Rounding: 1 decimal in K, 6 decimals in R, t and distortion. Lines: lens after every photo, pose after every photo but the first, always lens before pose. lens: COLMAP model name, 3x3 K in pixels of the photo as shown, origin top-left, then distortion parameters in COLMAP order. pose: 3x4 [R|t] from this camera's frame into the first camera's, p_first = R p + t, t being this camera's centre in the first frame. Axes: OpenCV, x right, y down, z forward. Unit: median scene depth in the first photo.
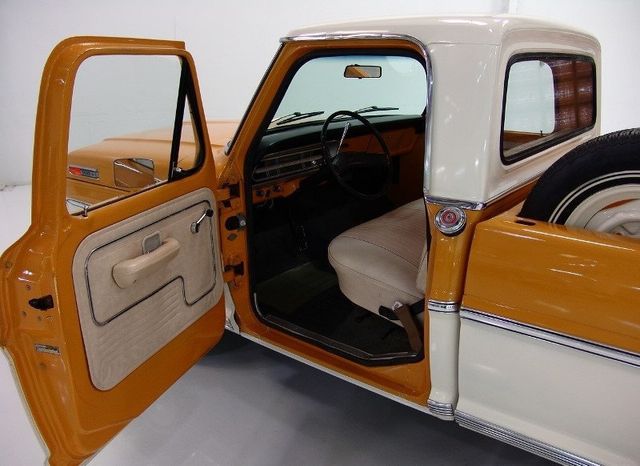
lens RADIAL K [[549.7, 0, 319.4], [0, 549.7, 234.2], [0, 0, 1]] dist [-0.049798, -0.000119]
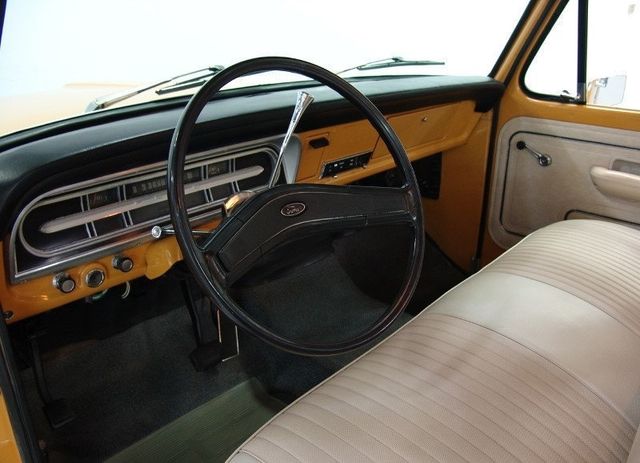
lens RADIAL K [[536.4, 0, 323.1], [0, 536.4, 228.6], [0, 0, 1]] dist [-0.147943, 0.125325]
pose [[0.996135, 0.017154, -0.086150, 0.099183], [-0.011053, 0.997429, 0.070801, -0.134285], [0.087143, -0.069575, 0.993763, 0.617087]]
